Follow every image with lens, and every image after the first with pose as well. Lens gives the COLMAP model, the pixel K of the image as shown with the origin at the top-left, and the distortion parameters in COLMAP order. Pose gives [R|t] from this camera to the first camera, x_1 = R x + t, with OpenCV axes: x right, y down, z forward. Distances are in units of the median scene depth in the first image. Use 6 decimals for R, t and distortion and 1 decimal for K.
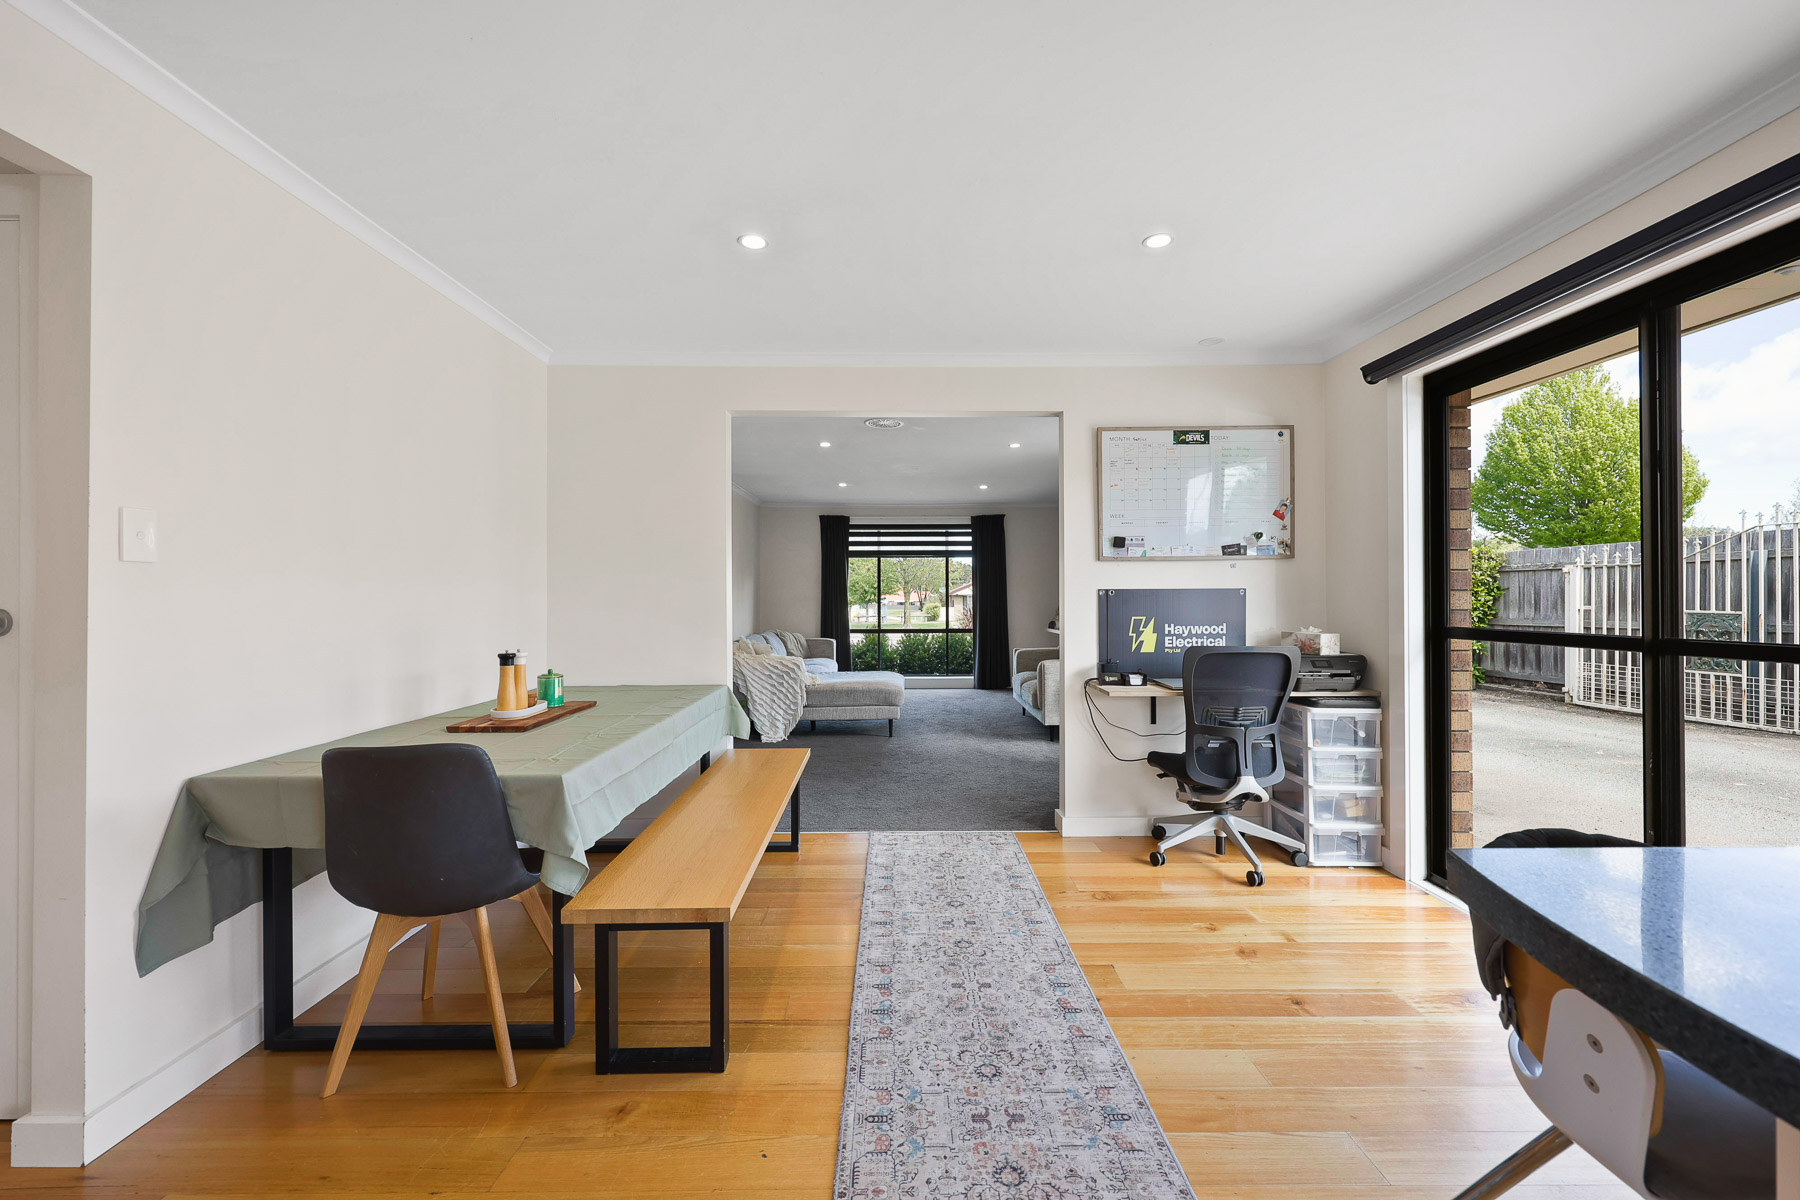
lens RADIAL K [[740.8, 0, 919.6], [0, 740.8, 596.5], [0, 0, 1]] dist [0.000717, -0.000671]
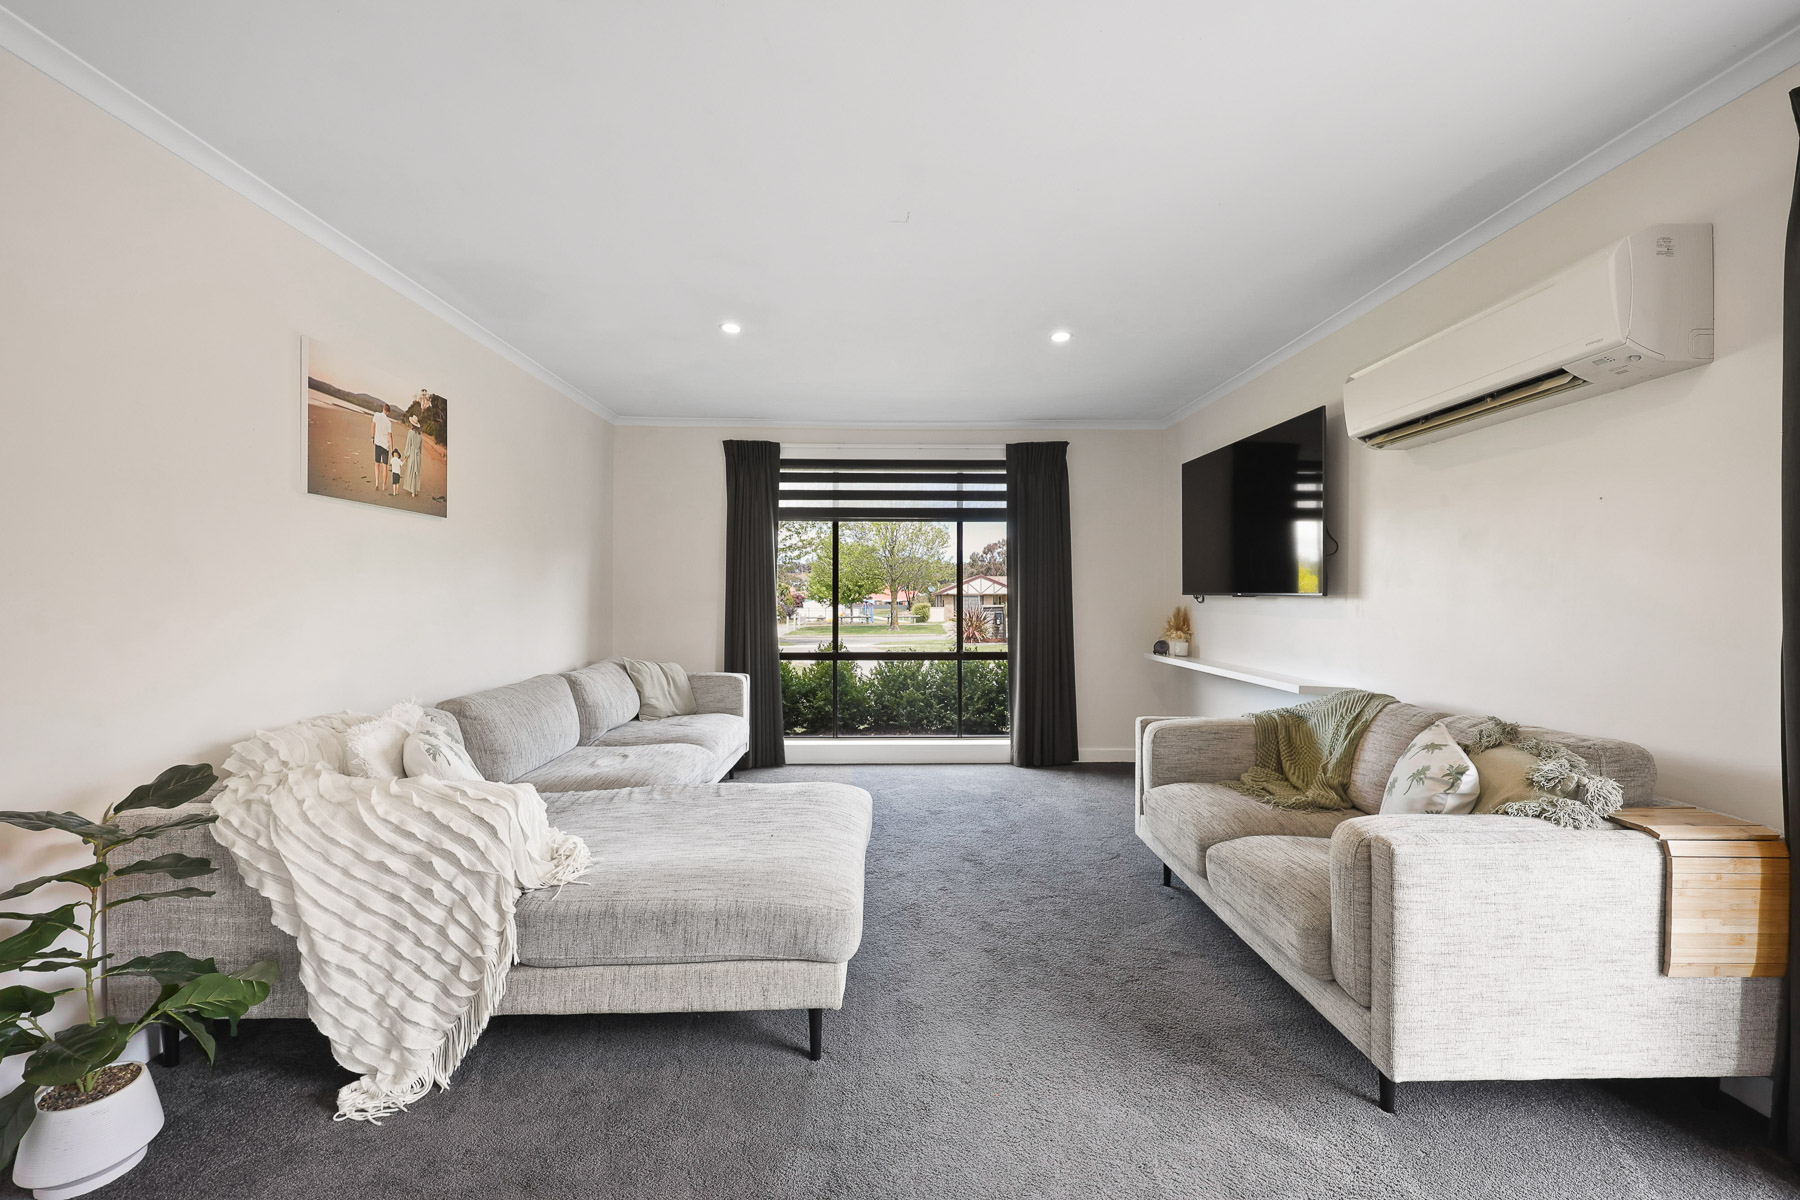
lens RADIAL K [[740.8, 0, 900.3], [0, 740.8, 598.8], [0, 0, 1]] dist [0.000717, -0.000671]
pose [[0.999937, 0.004935, -0.010046, -0.001606], [-0.004898, 0.999981, 0.003688, 0.002044], [0.010064, -0.003638, 0.999943, 0.458812]]
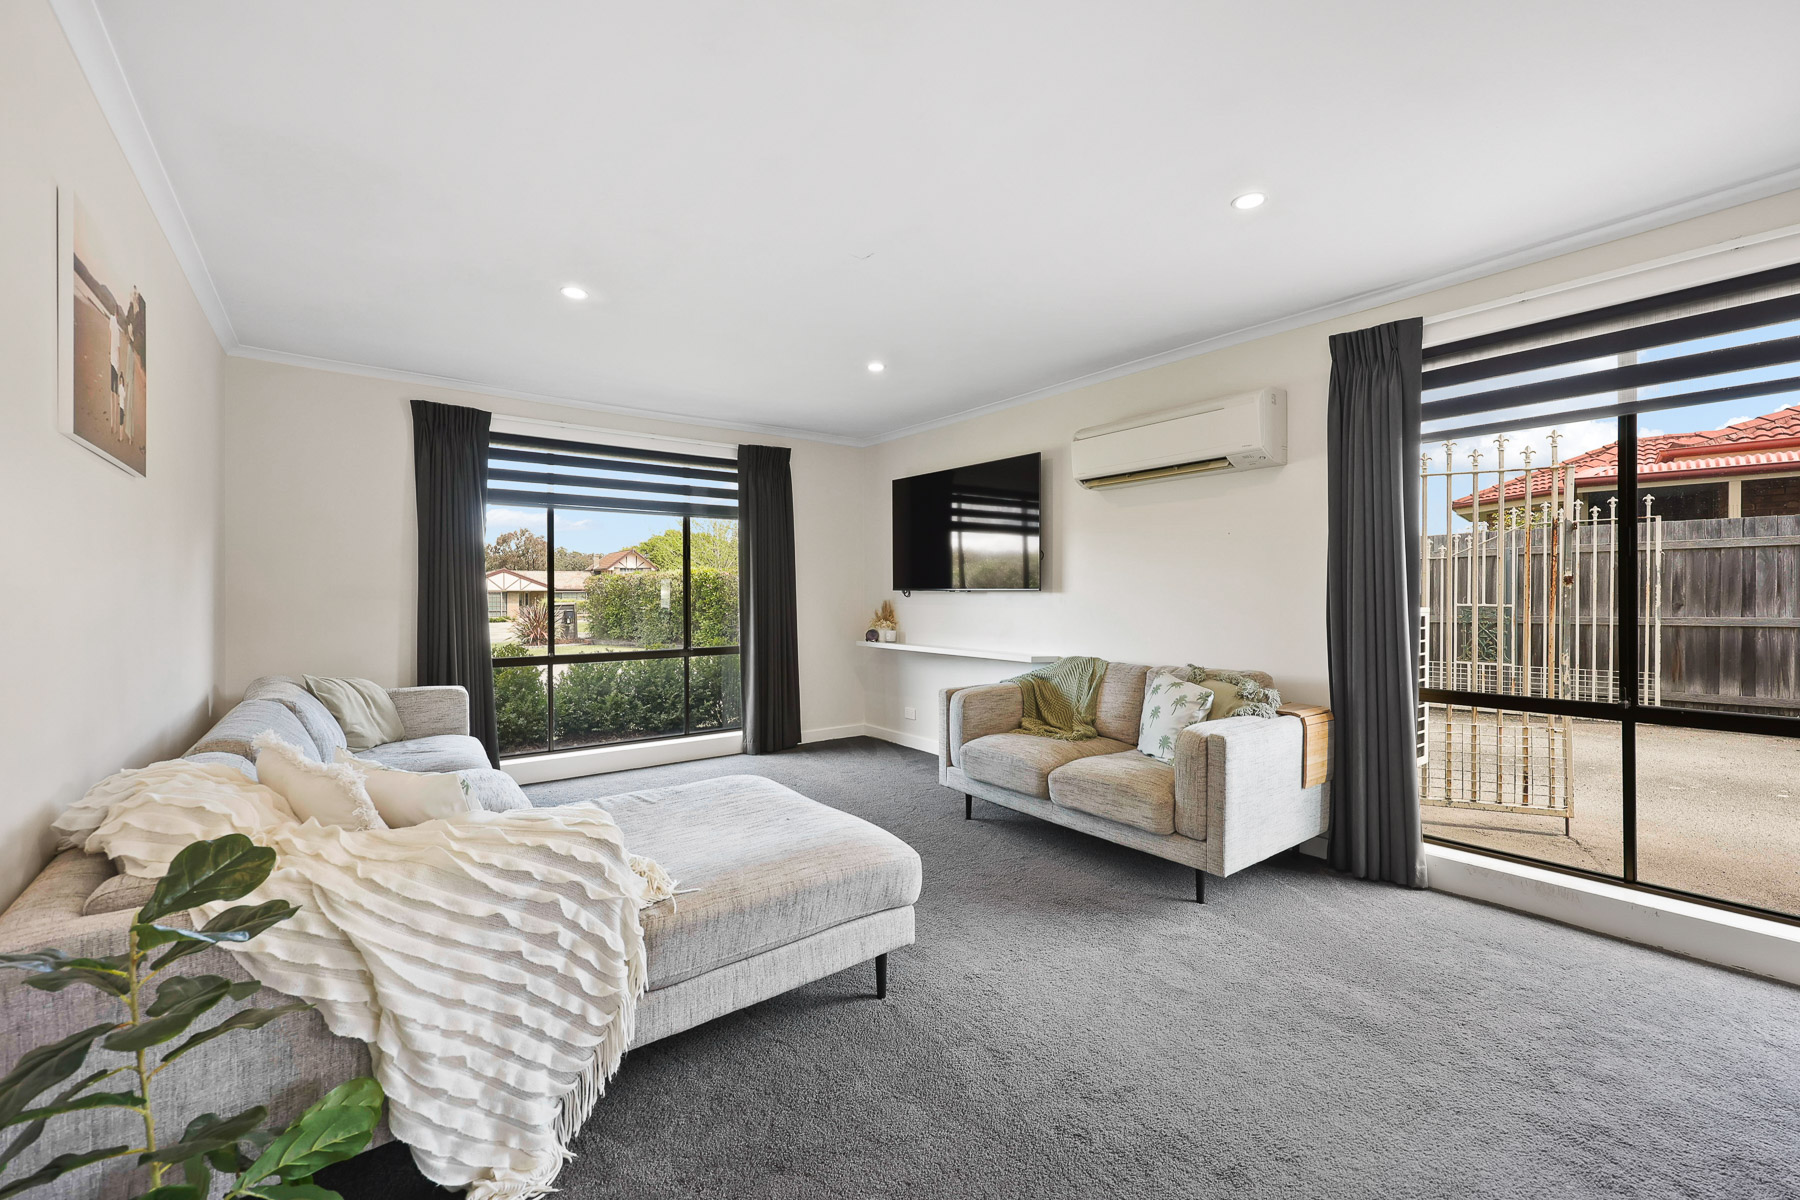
lens RADIAL K [[740.8, 0, 926.9], [0, 740.8, 597.3], [0, 0, 1]] dist [0.000717, -0.000671]
pose [[0.804563, -0.002482, 0.593863, -0.147108], [-0.000468, 0.999988, 0.004813, 0.002996], [-0.593868, -0.004150, 0.804552, 0.467084]]
